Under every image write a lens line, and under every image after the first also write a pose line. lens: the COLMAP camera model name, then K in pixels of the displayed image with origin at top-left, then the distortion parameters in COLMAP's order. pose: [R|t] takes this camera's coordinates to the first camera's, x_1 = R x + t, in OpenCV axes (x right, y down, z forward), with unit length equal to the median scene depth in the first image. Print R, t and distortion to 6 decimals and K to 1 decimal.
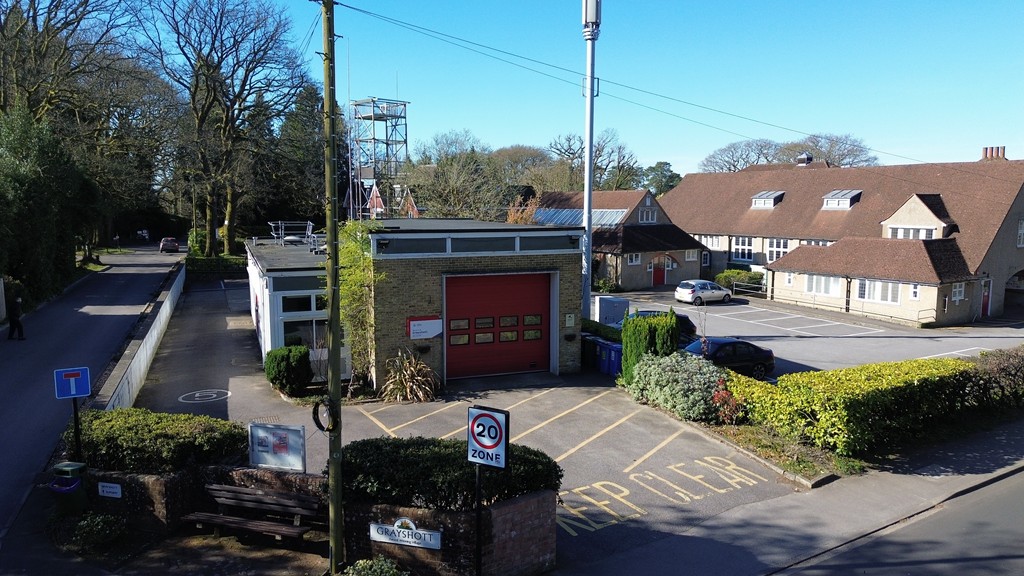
lens RADIAL K [[725.7, 0, 513.6], [0, 725.7, 285.5], [0, 0, 1]] dist [0.077715, -0.071416]
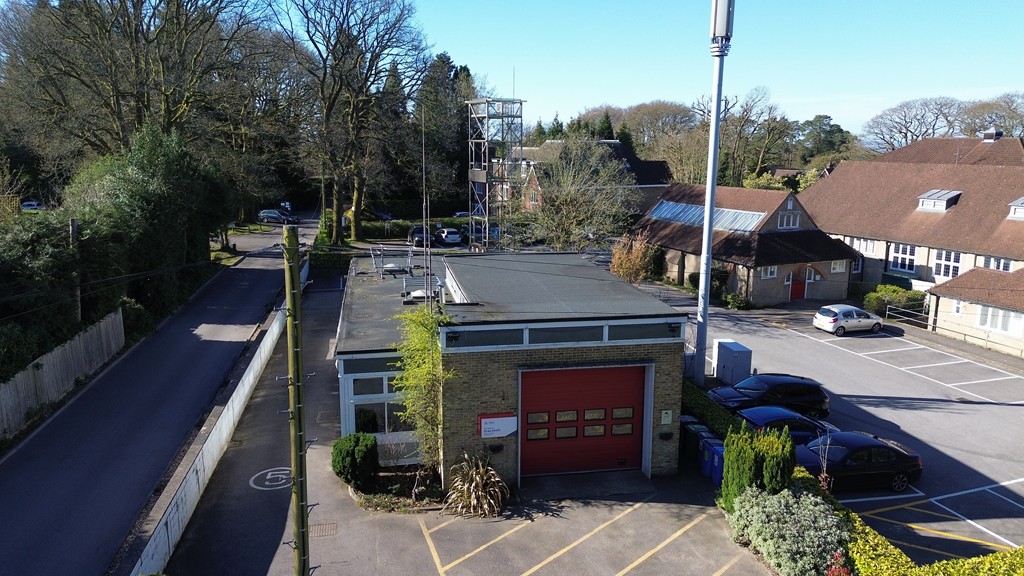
lens RADIAL K [[725.7, 0, 512.4], [0, 725.7, 284.0], [0, 0, 1]] dist [0.077715, -0.071416]
pose [[0.981295, 0.041227, -0.188044, 0.056958], [-0.027161, 0.996678, 0.076776, -0.180650], [0.190585, -0.070233, 0.979155, 0.120603]]
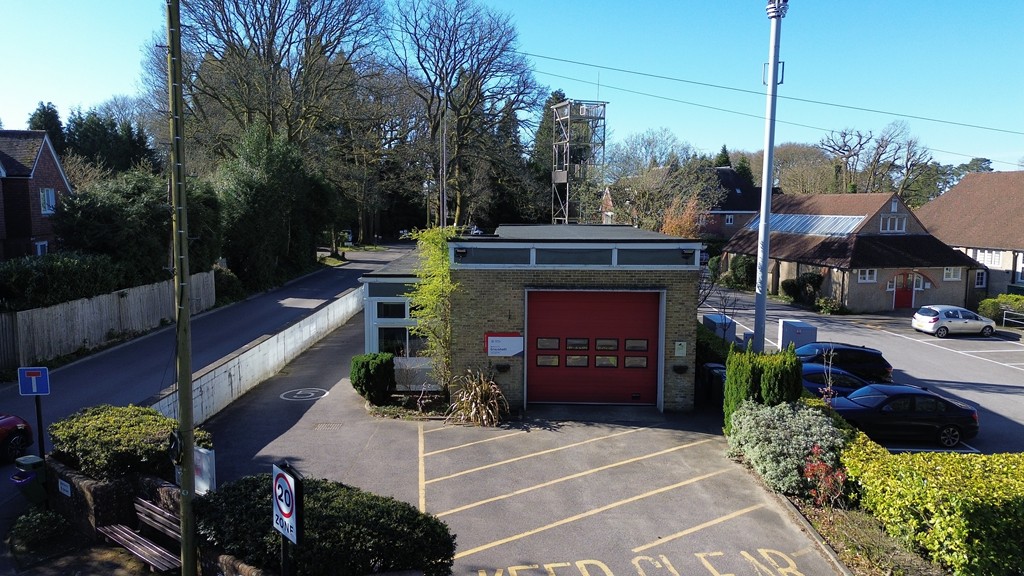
lens RADIAL K [[725.7, 0, 511.9], [0, 725.7, 284.5], [0, 0, 1]] dist [0.077715, -0.071416]
pose [[0.929402, 0.047829, -0.365955, 0.210834], [-0.049523, 0.998762, 0.004763, -0.022353], [0.365730, 0.013696, 0.930620, 0.139865]]
